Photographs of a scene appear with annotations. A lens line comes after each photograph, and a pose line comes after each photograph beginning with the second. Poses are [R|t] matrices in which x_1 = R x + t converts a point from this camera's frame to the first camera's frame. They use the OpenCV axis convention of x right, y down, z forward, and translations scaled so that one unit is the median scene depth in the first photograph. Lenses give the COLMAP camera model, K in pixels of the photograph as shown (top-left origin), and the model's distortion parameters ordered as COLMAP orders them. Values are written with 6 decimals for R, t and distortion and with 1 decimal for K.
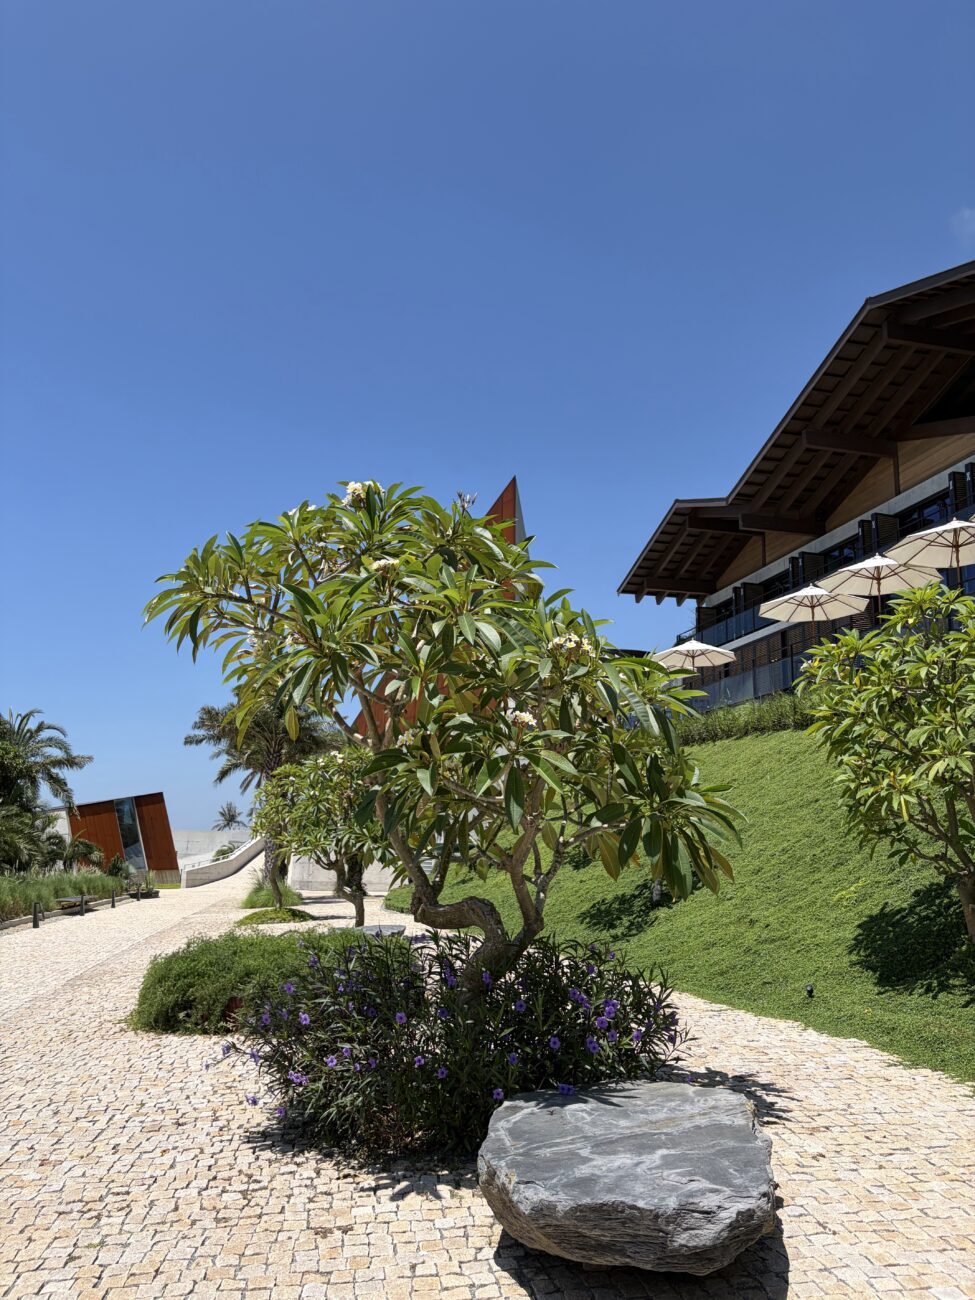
lens RADIAL K [[984.0, 0, 498.0], [0, 984.0, 654.3], [0, 0, 1]] dist [0.024307, -0.014829]
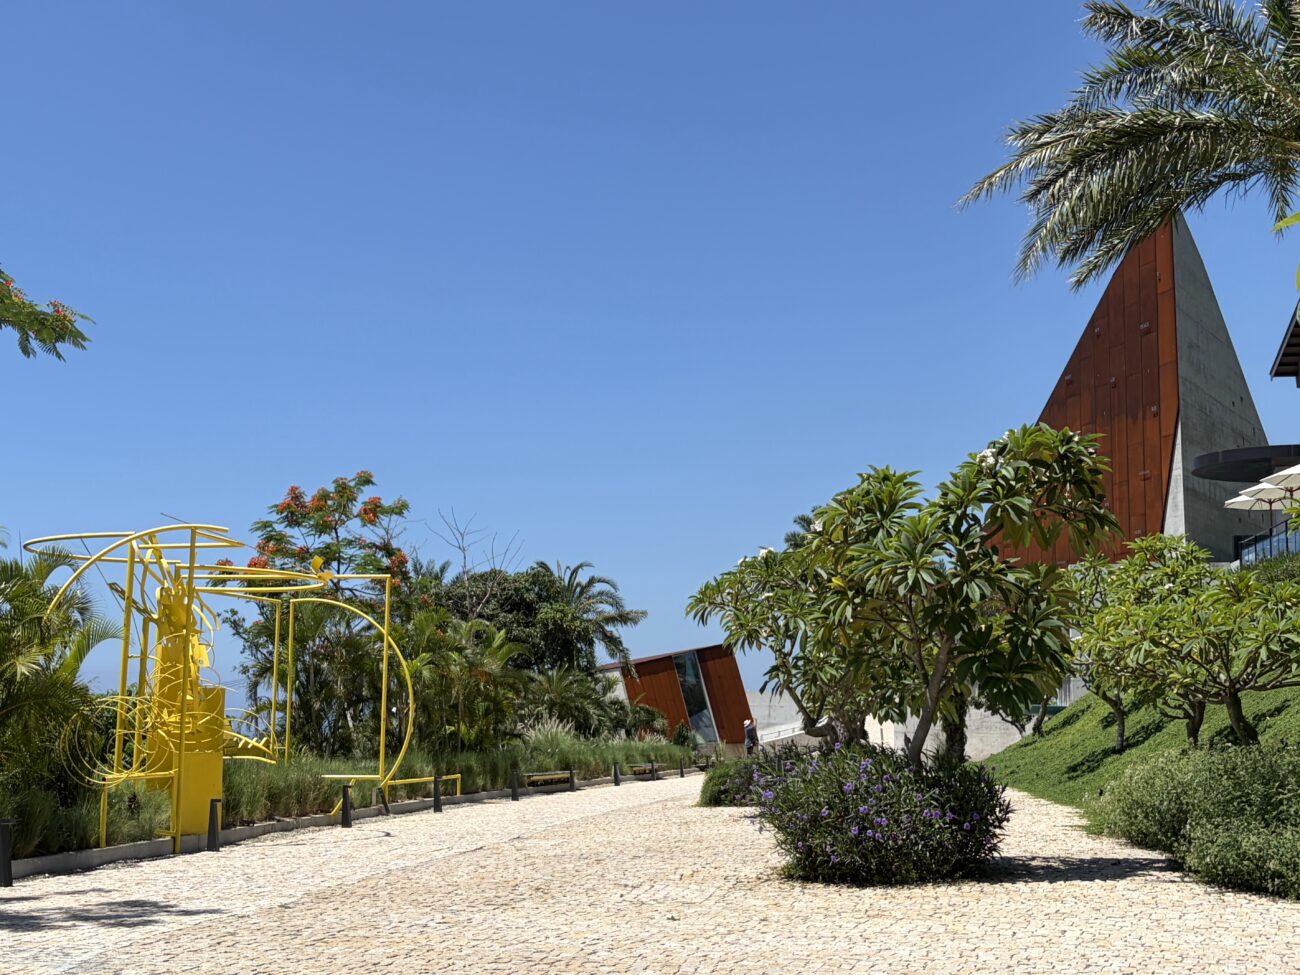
lens RADIAL K [[1737.2, 0, 649.9], [0, 1737.2, 484.8], [0, 0, 1]] dist [0.150881, 0.000000]
pose [[0.928963, -0.060821, -0.365142, 0.169585], [0.083090, 0.995499, 0.045573, -0.081011], [0.360727, -0.072675, 0.929836, -0.443229]]
